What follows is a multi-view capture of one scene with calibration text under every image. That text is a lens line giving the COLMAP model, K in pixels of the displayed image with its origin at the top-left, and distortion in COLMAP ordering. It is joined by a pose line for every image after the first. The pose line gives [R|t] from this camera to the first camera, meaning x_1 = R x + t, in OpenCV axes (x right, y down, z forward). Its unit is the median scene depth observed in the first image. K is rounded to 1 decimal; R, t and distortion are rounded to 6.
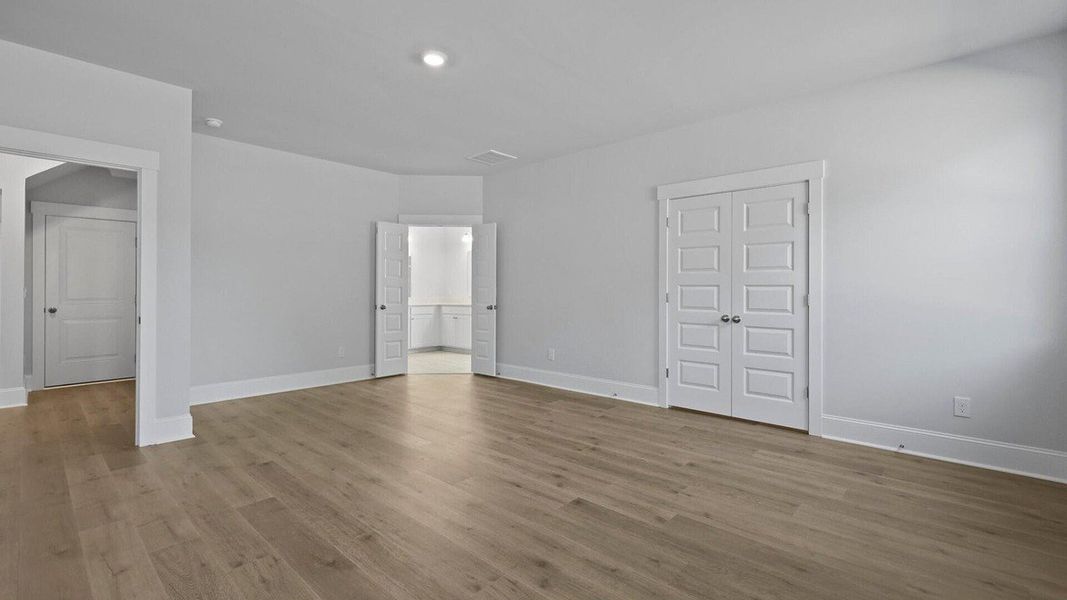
lens RADIAL K [[437.0, 0, 537.8], [0, 437.0, 296.5], [0, 0, 1]] dist [0.001769, 0.000352]
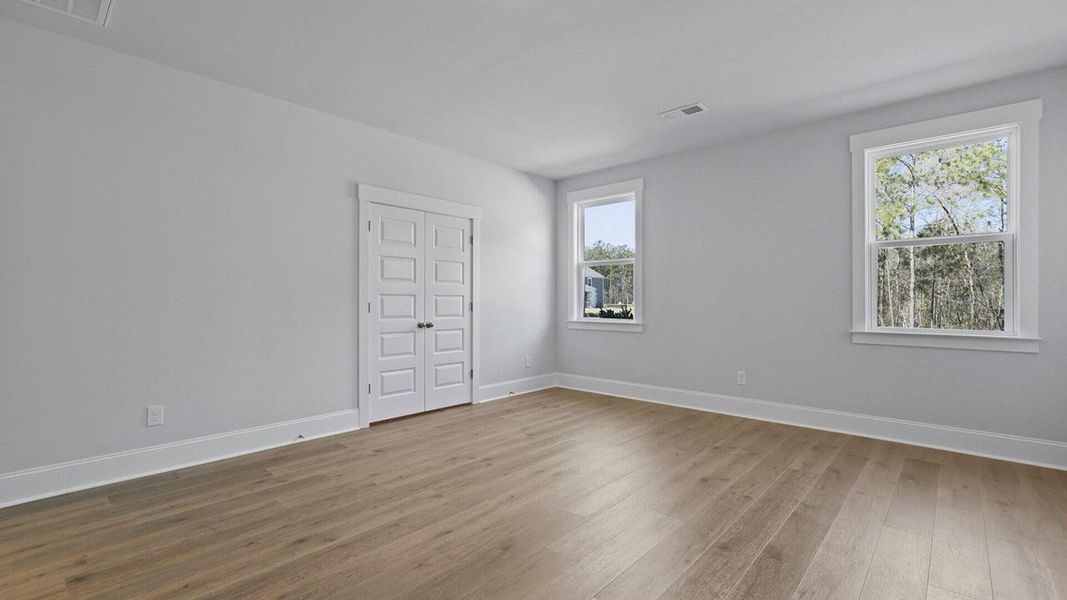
lens RADIAL K [[437.0, 0, 537.8], [0, 437.0, 296.5], [0, 0, 1]] dist [0.001769, 0.000352]
pose [[0.061212, 0.004859, 0.998113, -0.729318], [0.017016, 0.999838, -0.005911, -0.010690], [-0.997980, 0.017345, 0.061119, 0.699370]]
